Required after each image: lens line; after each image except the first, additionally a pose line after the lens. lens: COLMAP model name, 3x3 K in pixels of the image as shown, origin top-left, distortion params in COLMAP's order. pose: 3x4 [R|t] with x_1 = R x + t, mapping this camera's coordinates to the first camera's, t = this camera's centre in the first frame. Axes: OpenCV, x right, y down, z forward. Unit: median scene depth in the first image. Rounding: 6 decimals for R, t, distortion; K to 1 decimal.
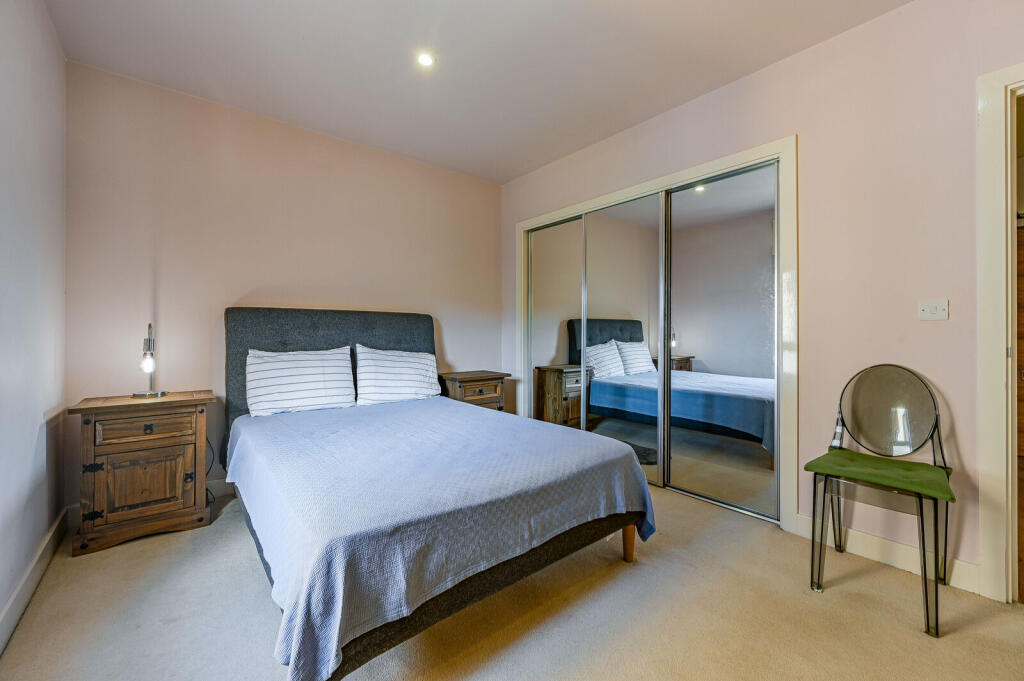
lens RADIAL K [[408.4, 0, 514.8], [0, 408.4, 332.8], [0, 0, 1]] dist [-0.000231, -0.000016]
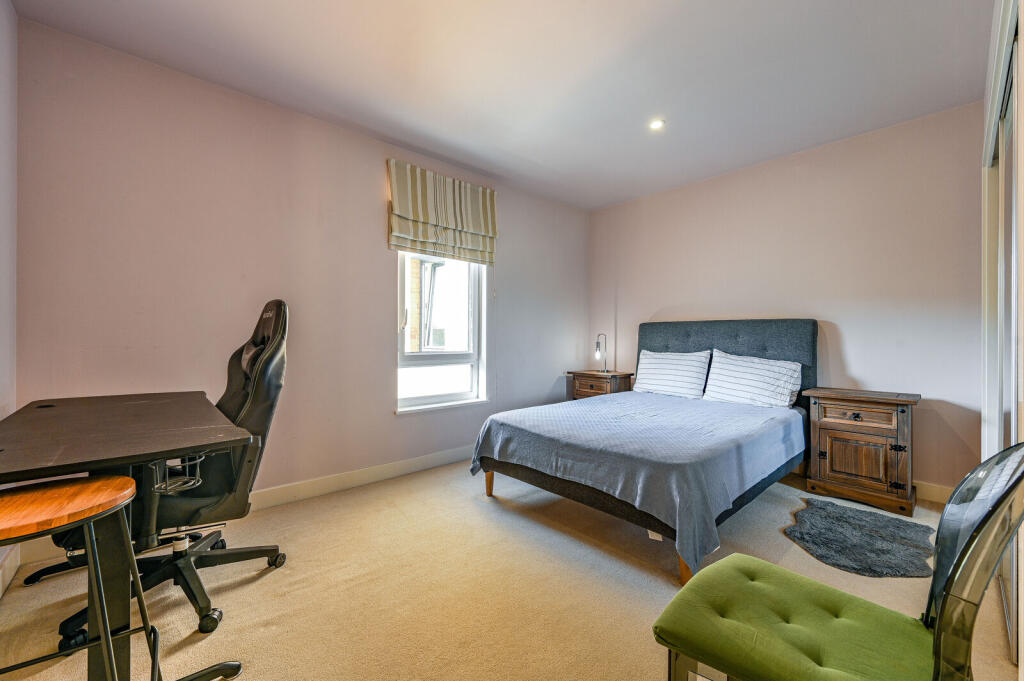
lens RADIAL K [[408.4, 0, 514.7], [0, 408.4, 340.1], [0, 0, 1]] dist [-0.000231, -0.000016]
pose [[0.046338, 0.001425, -0.998925, 0.871486], [-0.007182, 0.999974, 0.001093, 0.005458], [0.998900, 0.007123, 0.046347, 0.422417]]
